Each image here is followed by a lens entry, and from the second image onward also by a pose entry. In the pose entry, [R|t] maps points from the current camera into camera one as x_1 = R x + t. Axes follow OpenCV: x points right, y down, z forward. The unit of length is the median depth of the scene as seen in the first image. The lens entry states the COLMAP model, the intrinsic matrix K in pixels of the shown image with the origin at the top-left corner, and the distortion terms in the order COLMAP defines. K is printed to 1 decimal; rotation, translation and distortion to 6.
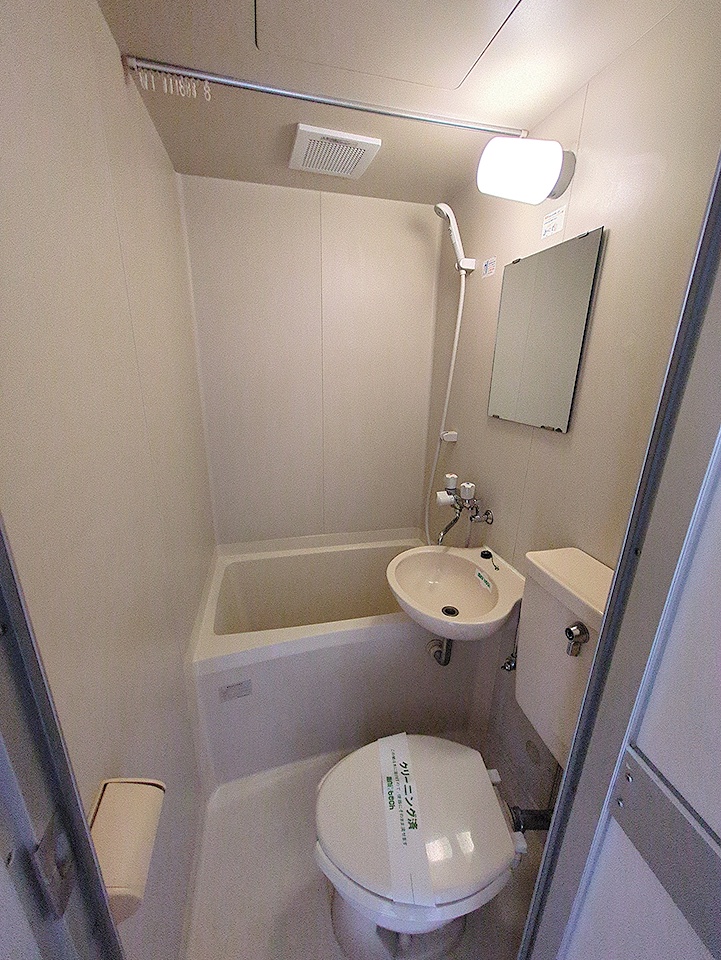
lens RADIAL K [[377.4, 0, 360.5], [0, 377.4, 480.0], [0, 0, 1]] dist [-0.002597, 0.000239]
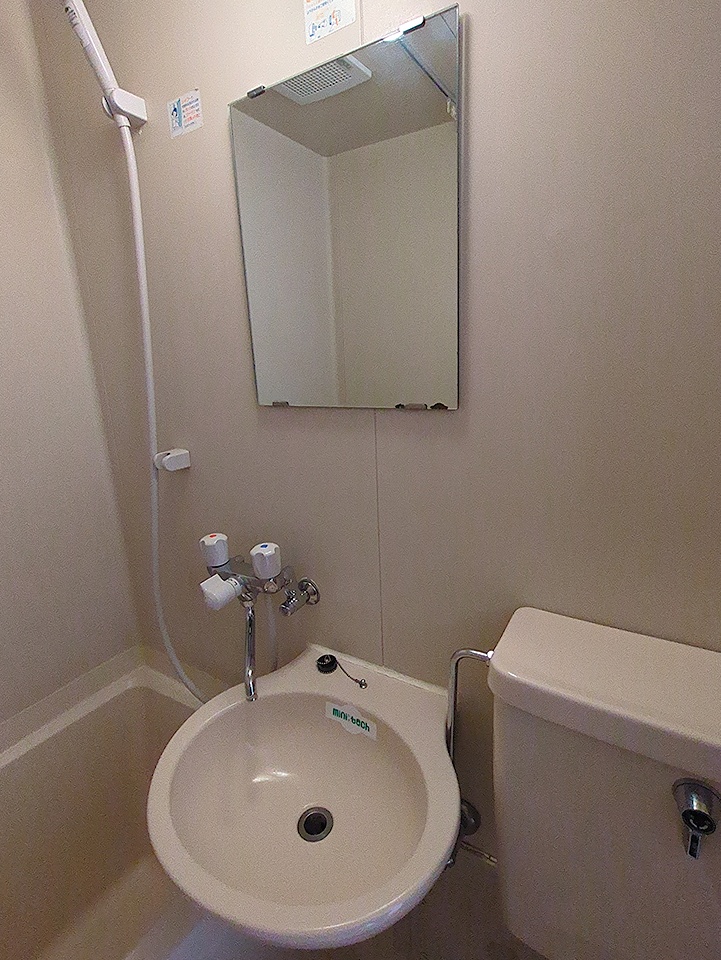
lens RADIAL K [[465.5, 0, 363.4], [0, 465.5, 471.9], [0, 0, 1]] dist [-0.002603, 0.000239]
pose [[0.700522, -0.220106, 0.678839, -0.012000], [0.258773, 0.964852, 0.045803, -0.076845], [-0.665061, 0.143579, 0.732857, 0.459440]]
